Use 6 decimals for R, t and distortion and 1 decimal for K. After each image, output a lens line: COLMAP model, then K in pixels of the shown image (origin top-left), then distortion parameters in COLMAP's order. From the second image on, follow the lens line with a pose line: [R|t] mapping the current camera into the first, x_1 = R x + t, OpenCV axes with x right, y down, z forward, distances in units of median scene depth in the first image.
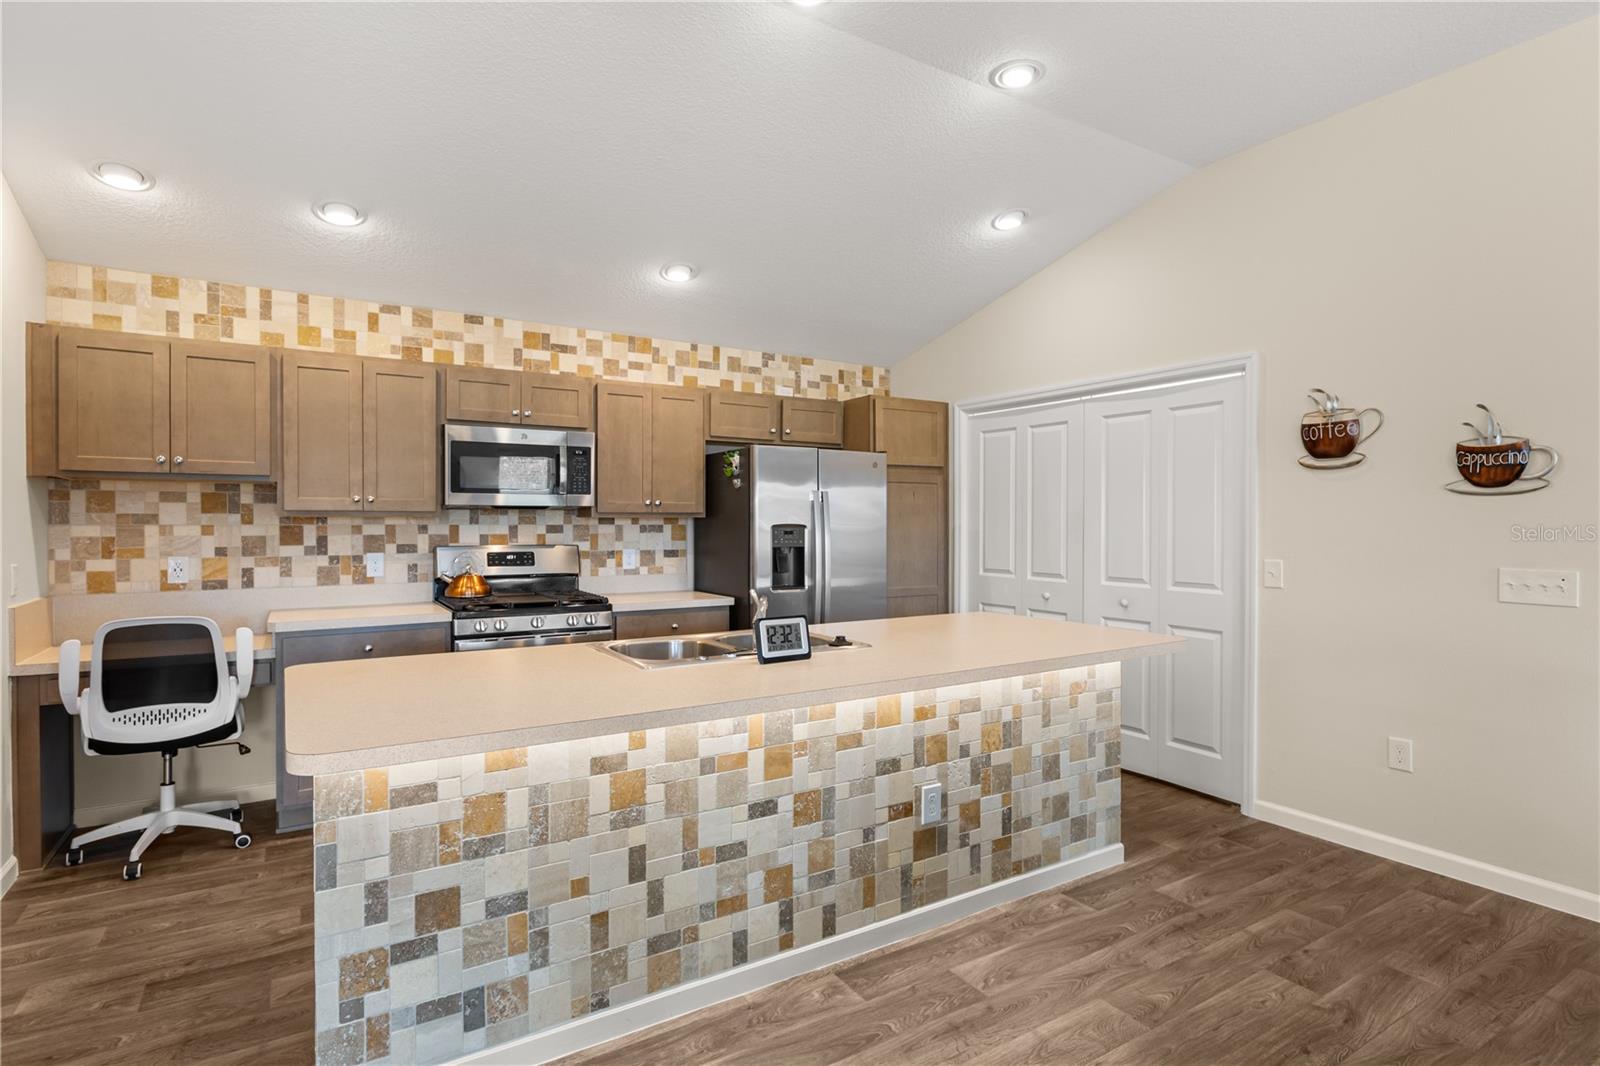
lens RADIAL K [[809.7, 0, 796.2], [0, 809.7, 525.2], [0, 0, 1]] dist [-0.002353, 0.002037]
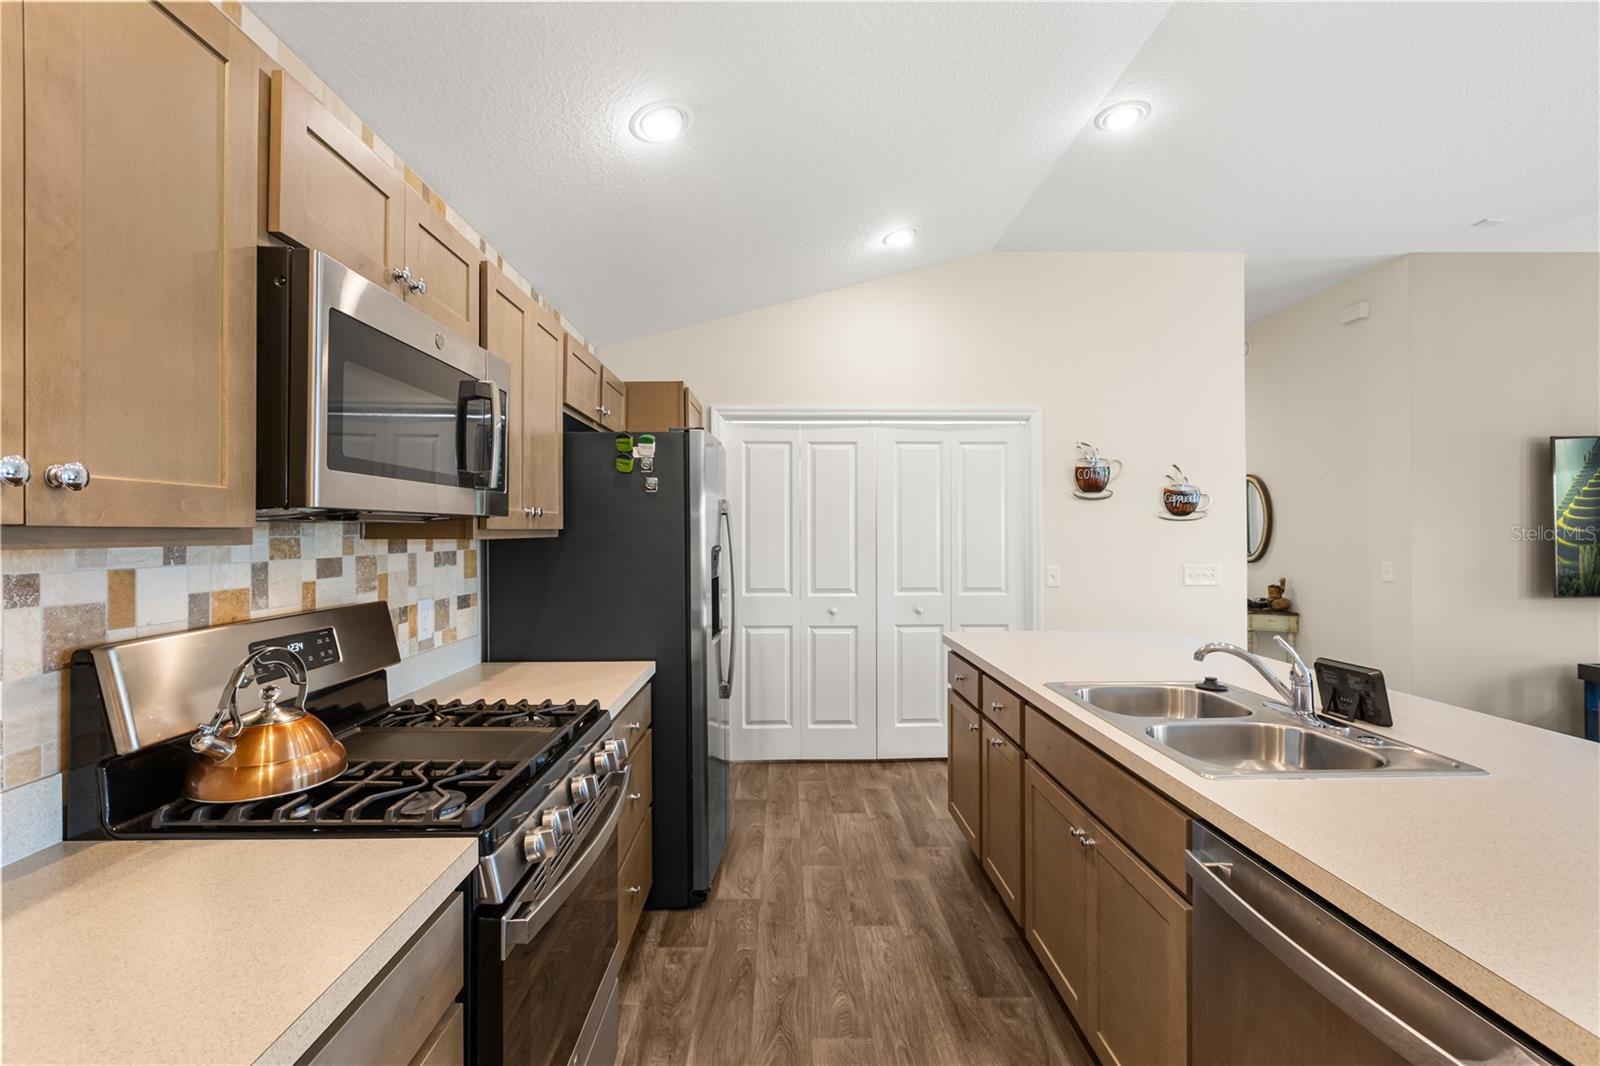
lens RADIAL K [[716.5, 0, 825.6], [0, 716.5, 535.2], [0, 0, 1]] dist [0.011529, -0.003039]
pose [[0.496942, -0.007252, 0.867753, -0.597165], [0.004935, 0.999973, 0.005531, -0.015876], [-0.867770, 0.001533, 0.496964, 0.705791]]
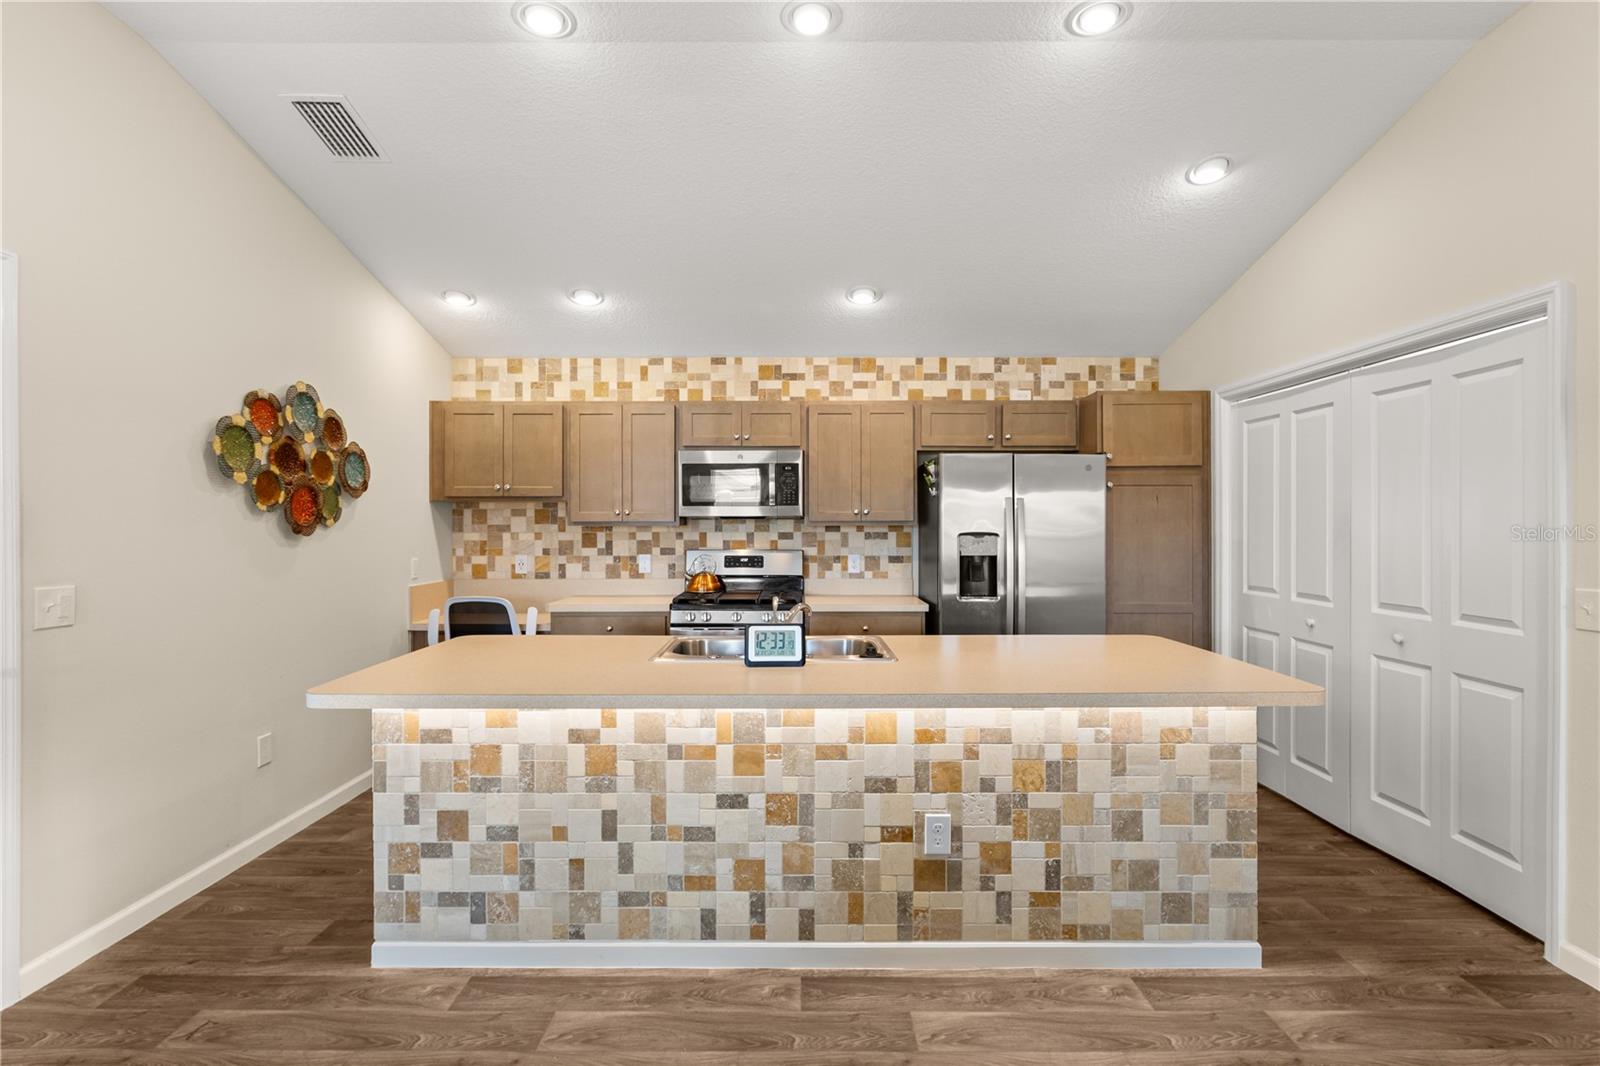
lens RADIAL K [[770.1, 0, 809.0], [0, 770.1, 526.3], [0, 0, 1]] dist [-0.002388, -0.000500]
pose [[0.848728, -0.001585, -0.528827, 0.364224], [-0.000182, 0.999995, -0.003291, -0.006315], [0.528829, 0.002889, 0.848723, 0.117219]]
